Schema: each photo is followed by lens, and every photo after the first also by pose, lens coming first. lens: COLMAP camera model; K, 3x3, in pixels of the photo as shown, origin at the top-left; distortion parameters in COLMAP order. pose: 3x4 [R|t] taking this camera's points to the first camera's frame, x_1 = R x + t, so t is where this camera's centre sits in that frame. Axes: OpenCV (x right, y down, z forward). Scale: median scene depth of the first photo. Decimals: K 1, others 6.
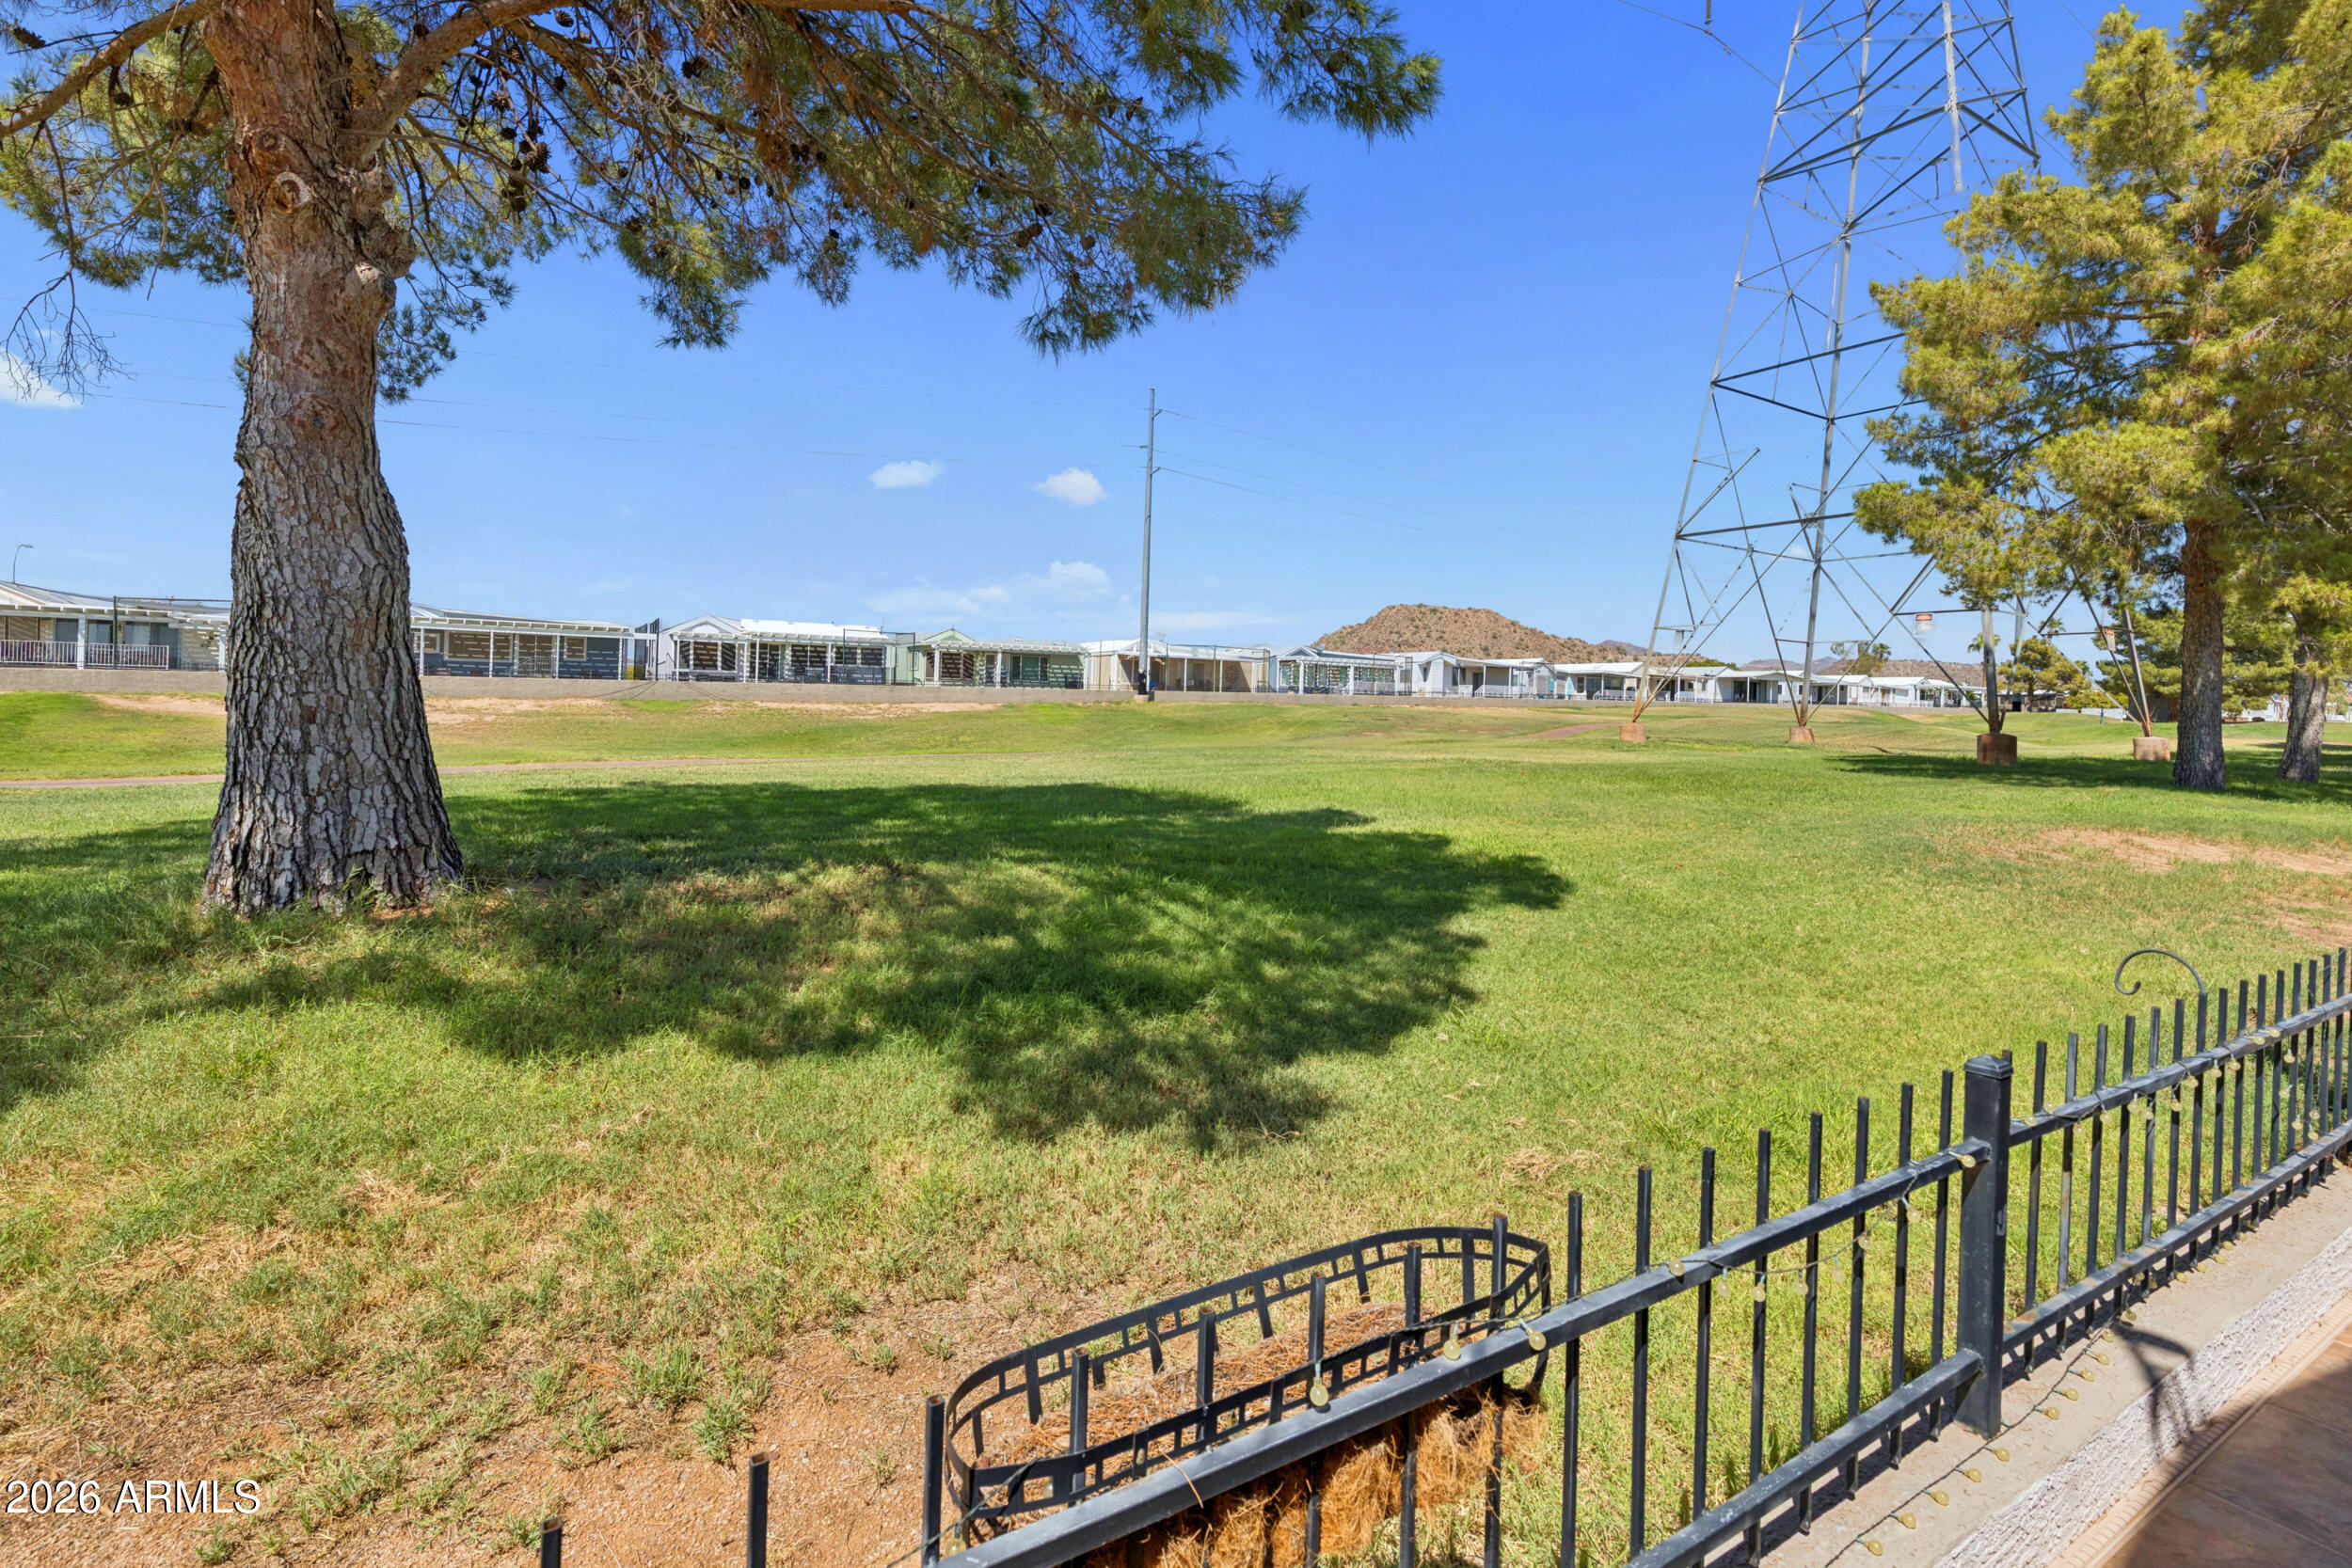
lens RADIAL K [[1090.7, 0, 1158.5], [0, 1090.7, 708.6], [0, 0, 1]] dist [0.001835, 0.000354]
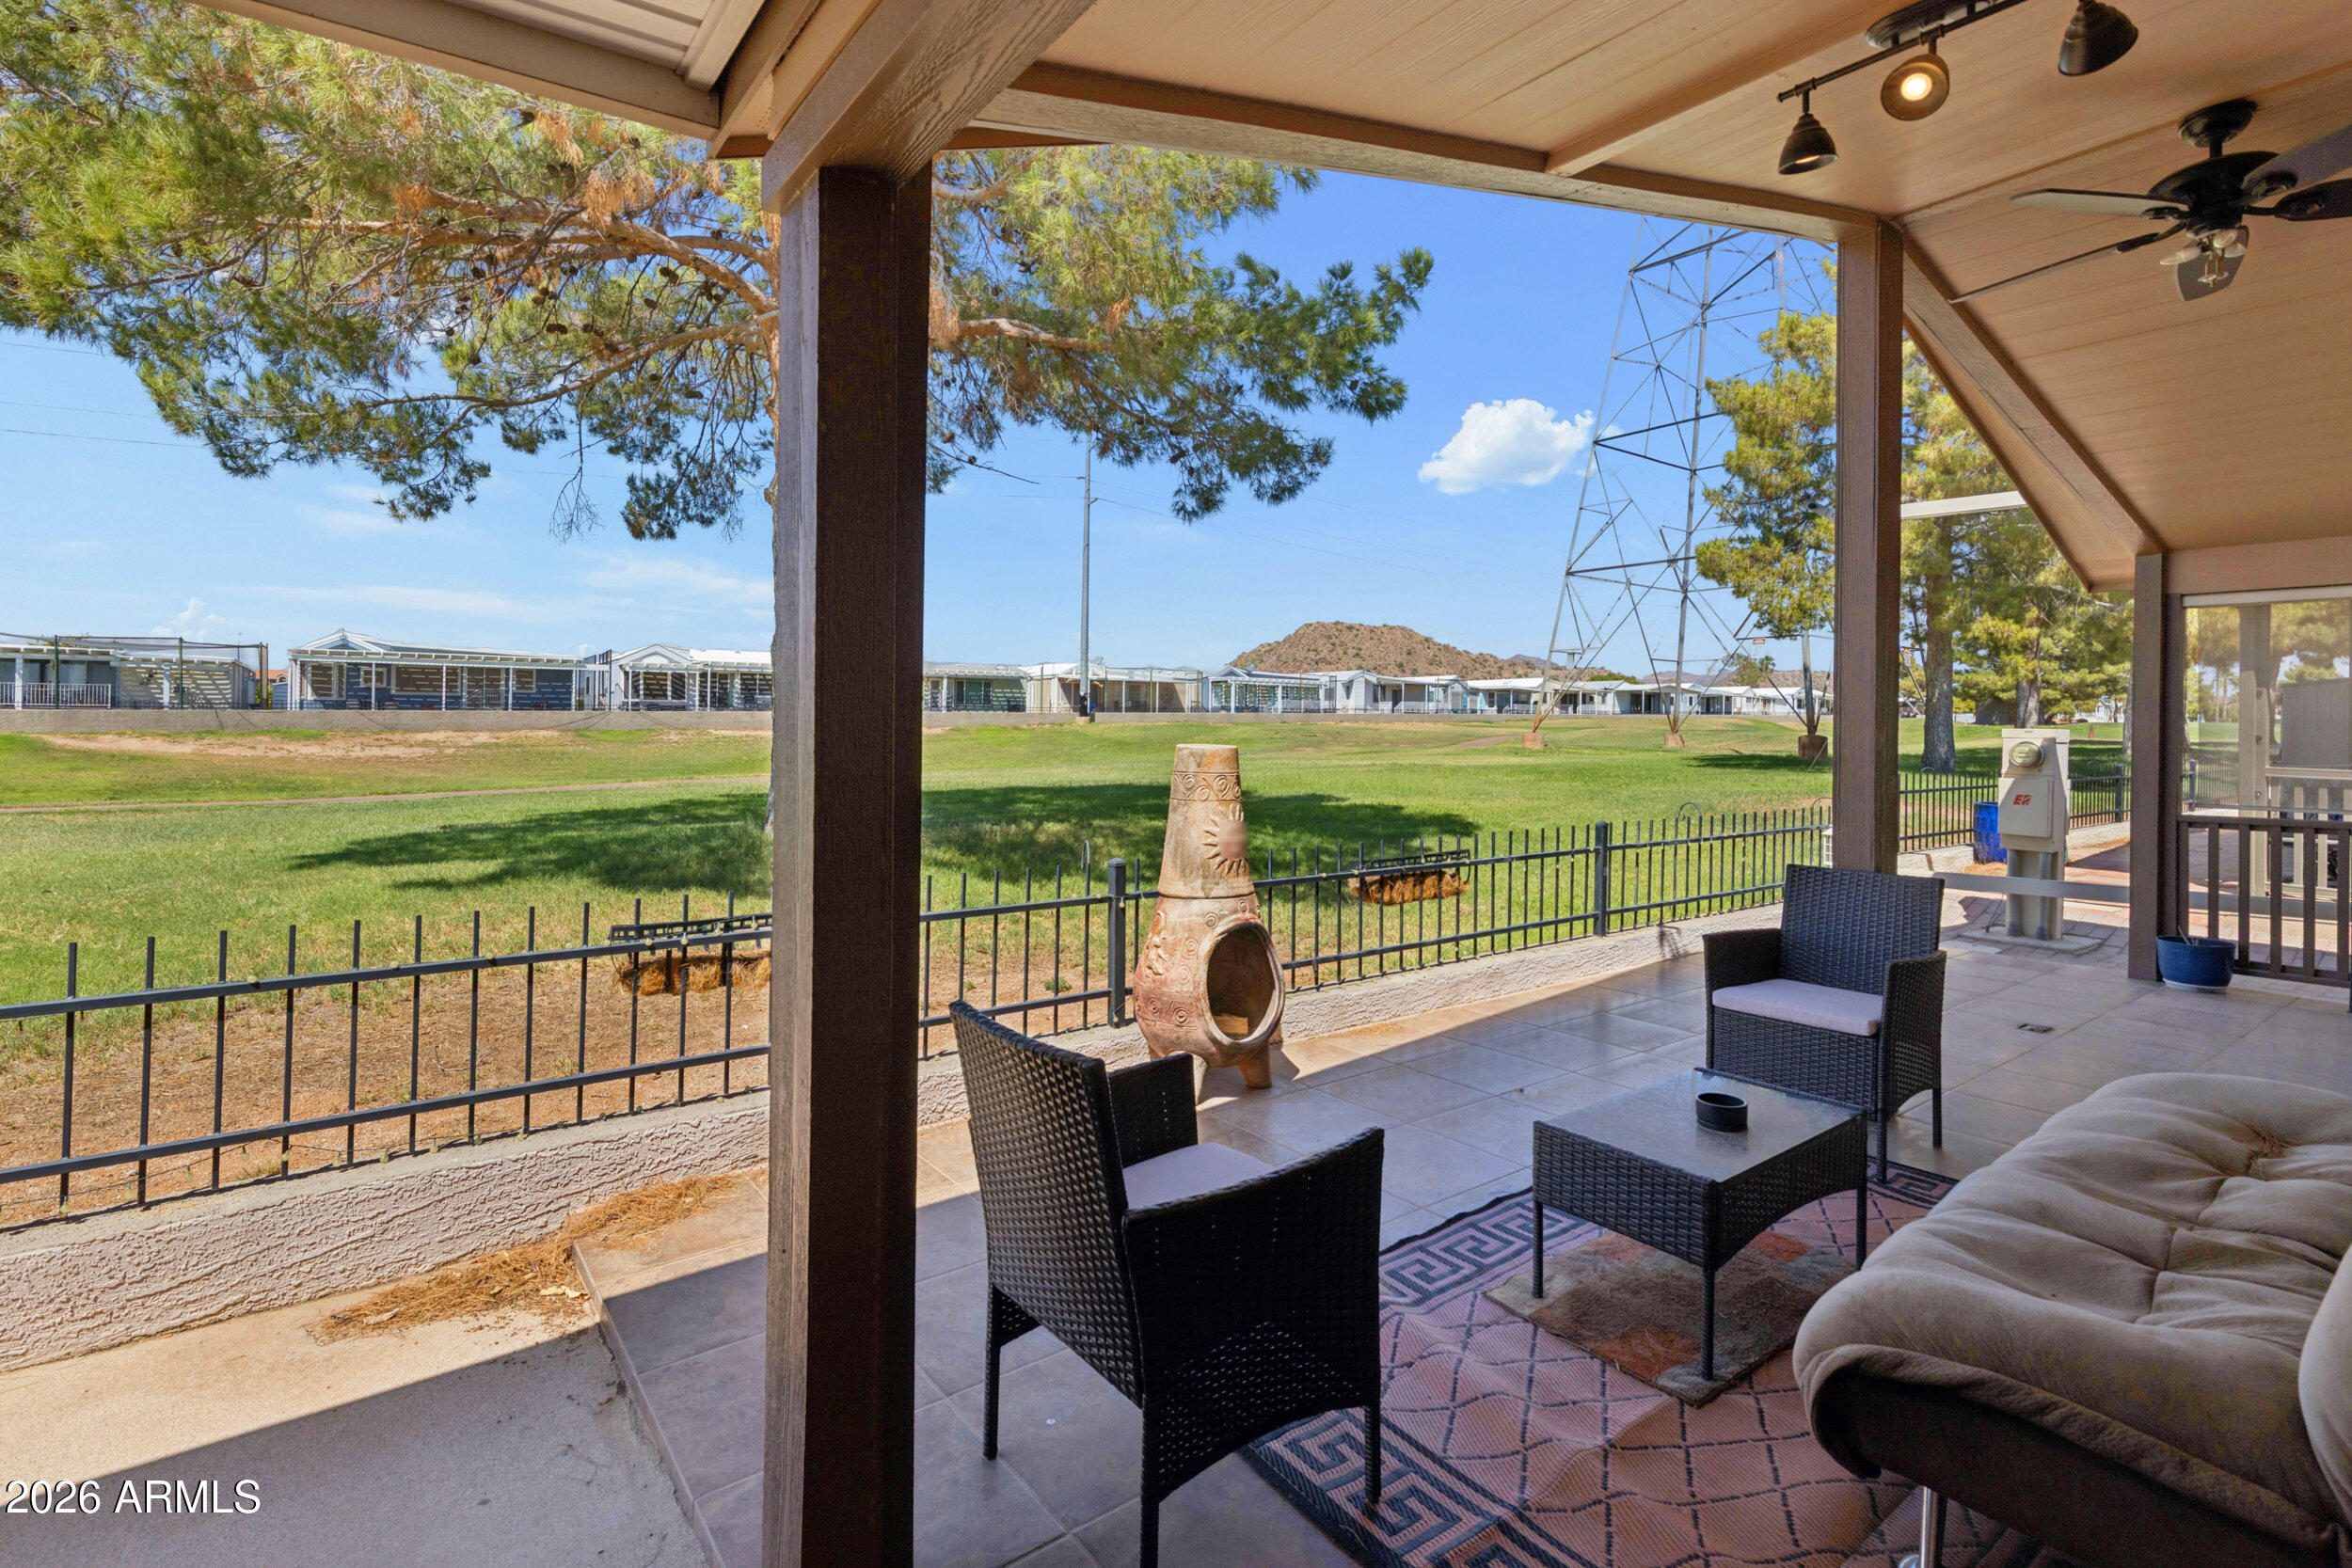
lens RADIAL K [[1101.4, 0, 1181.3], [0, 1101.4, 753.7], [0, 0, 1]] dist [0.000018, -0.000040]
pose [[0.995428, -0.020872, 0.093211, -0.026521], [0.018829, 0.999564, 0.022746, 0.000883], [-0.093645, -0.020887, 0.995387, -0.072412]]
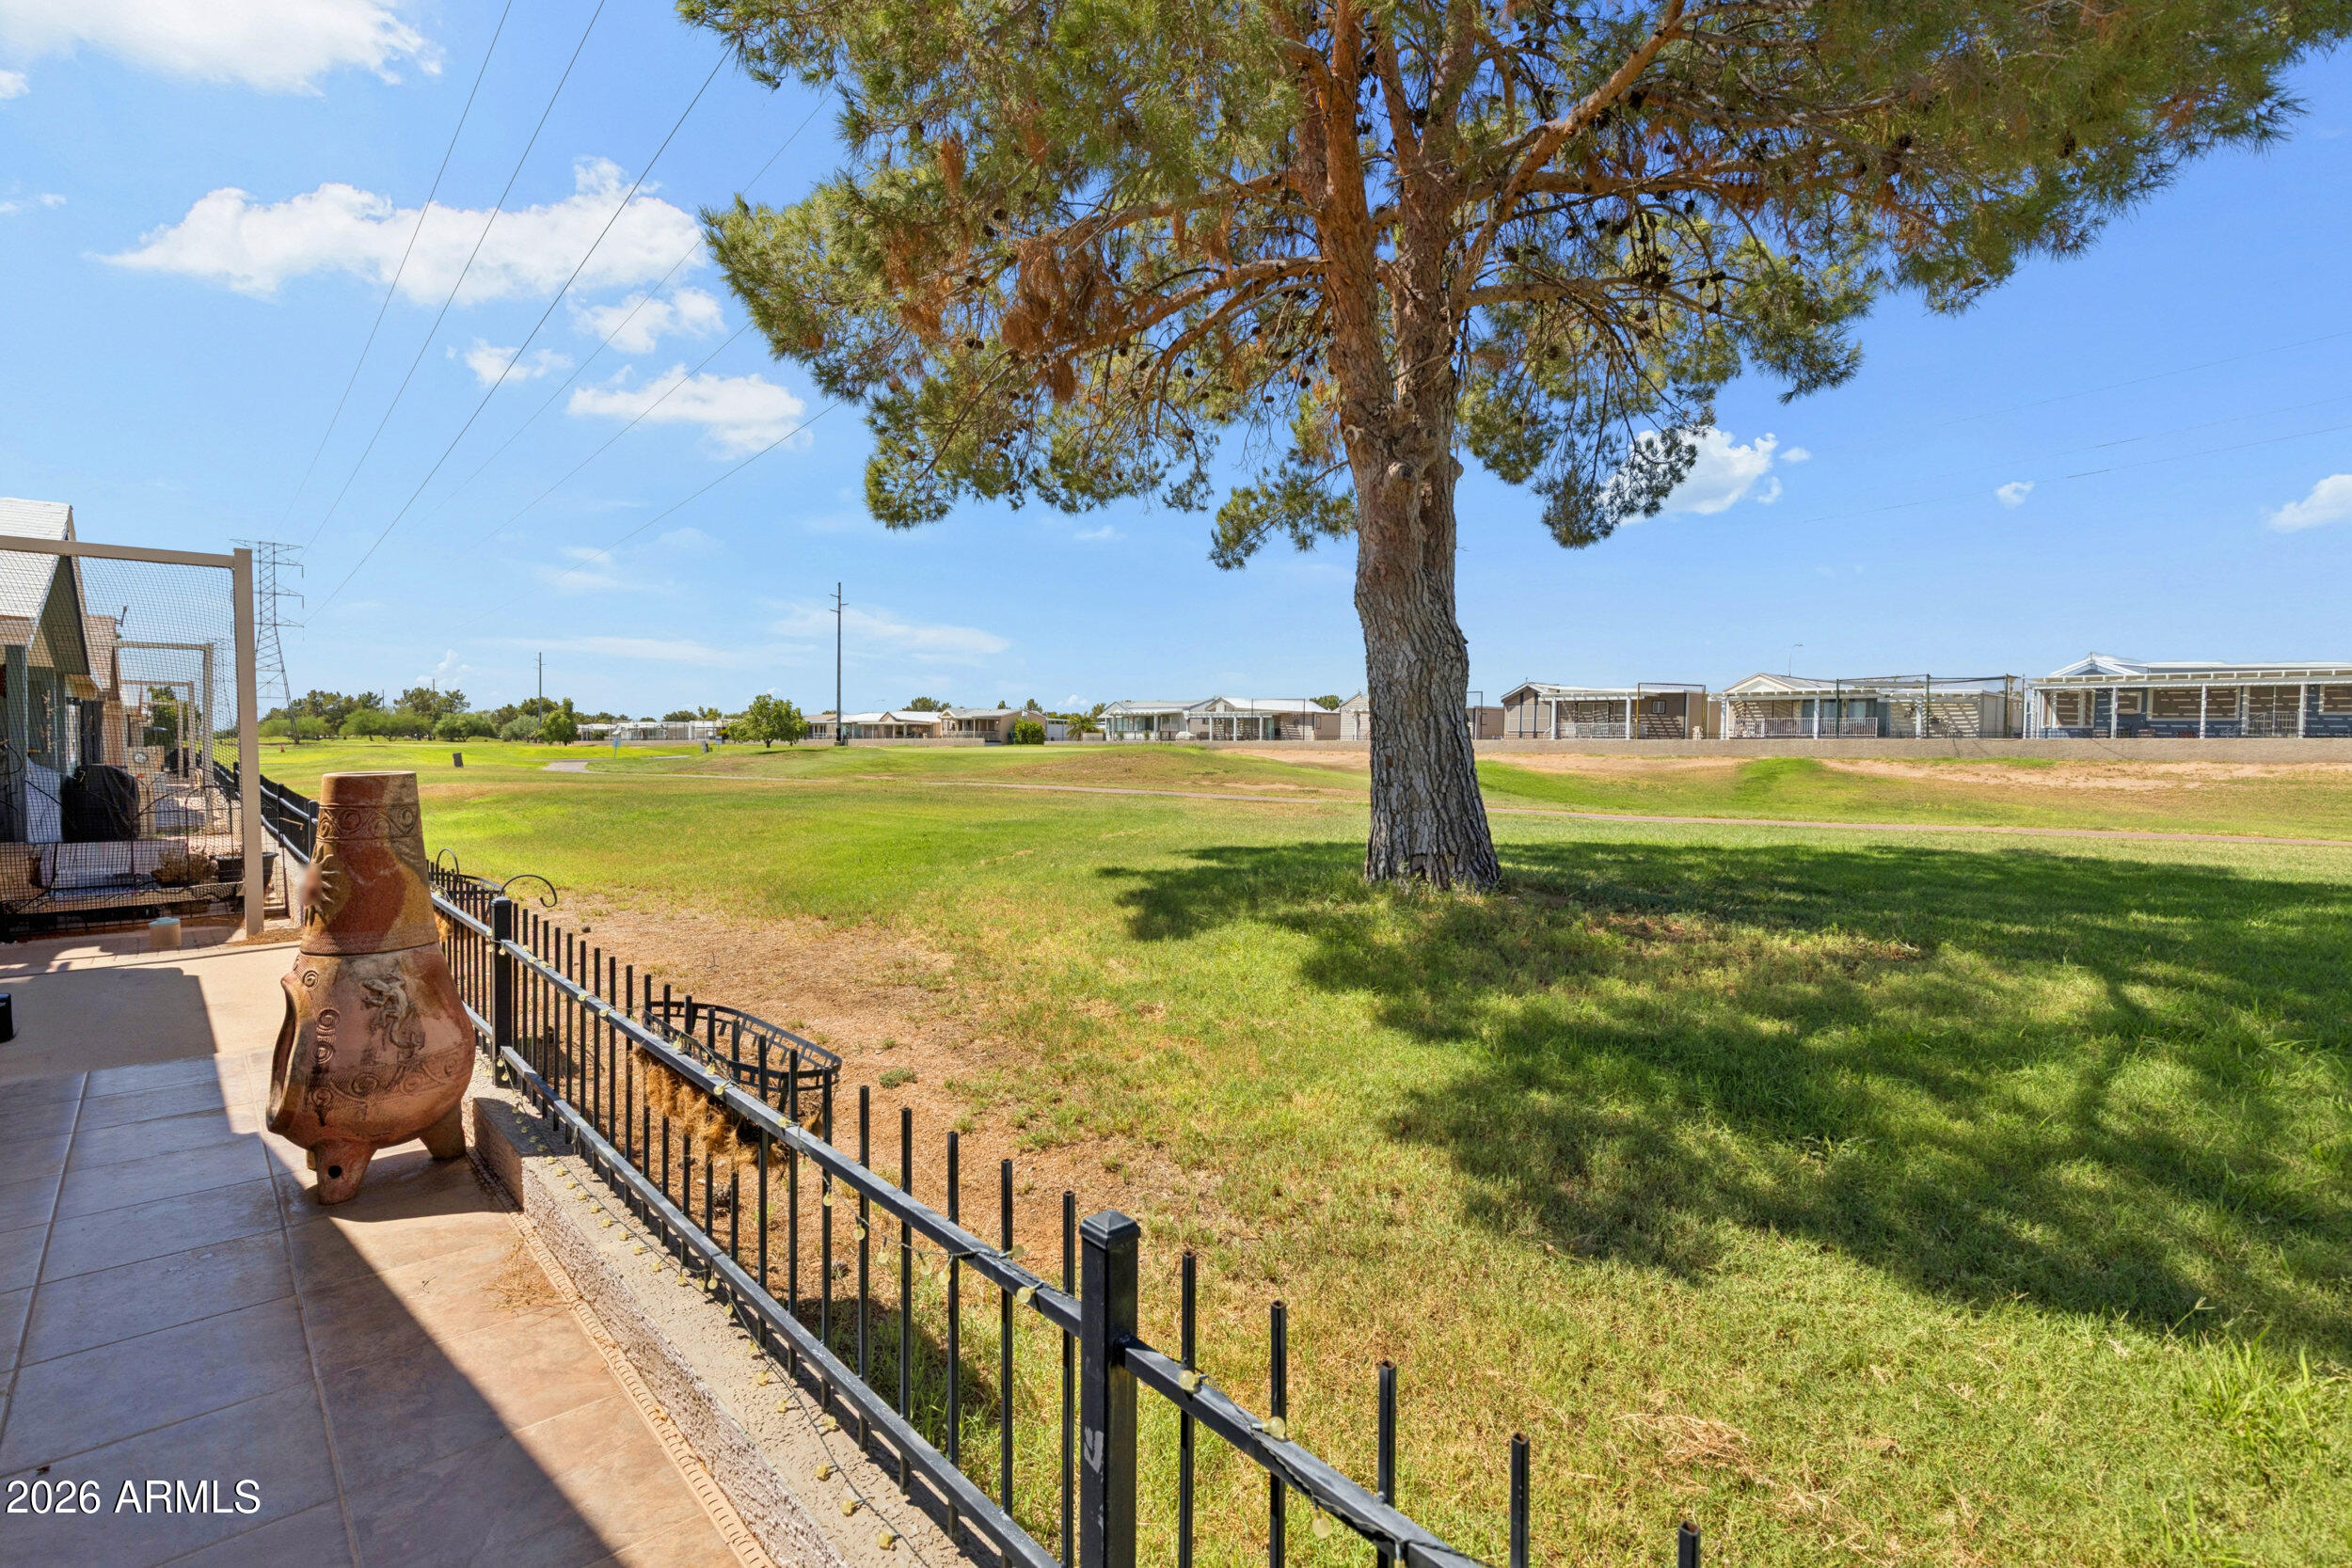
lens RADIAL K [[1049.7, 0, 1176.0], [0, 1049.7, 784.0], [0, 0, 1]] dist [0.003161, 0.000087]
pose [[0.196770, 0.020457, -0.980236, 0.047057], [-0.011045, 0.999765, 0.018648, 0.001006], [0.980387, 0.007157, 0.196950, 0.030370]]
